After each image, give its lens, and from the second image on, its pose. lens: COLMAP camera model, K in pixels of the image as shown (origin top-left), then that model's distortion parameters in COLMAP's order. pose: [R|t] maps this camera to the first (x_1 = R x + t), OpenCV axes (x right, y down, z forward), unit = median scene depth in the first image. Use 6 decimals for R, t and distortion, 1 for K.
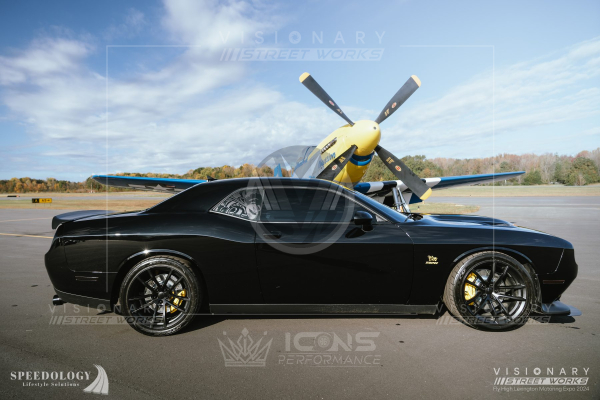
lens RADIAL K [[414.4, 0, 274.1], [0, 414.4, 198.1], [0, 0, 1]] dist [0.100472, 0.004729]
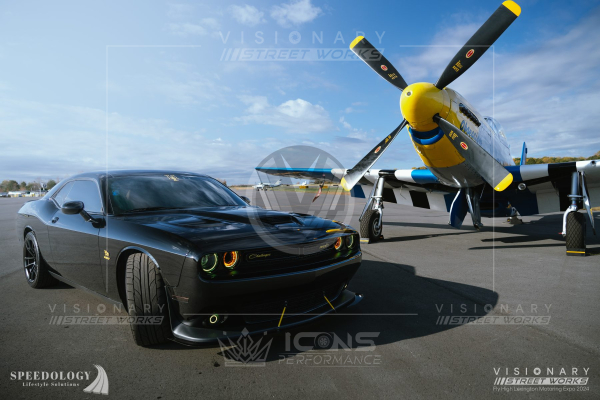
lens RADIAL K [[447.1, 0, 282.6], [0, 447.1, 202.7], [0, 0, 1]] dist [-0.009979, -0.010482]
pose [[0.673805, 0.032984, -0.738173, 1.270773], [-0.006645, 0.999233, 0.038584, -0.007302], [0.738879, -0.021093, 0.673508, 0.562761]]
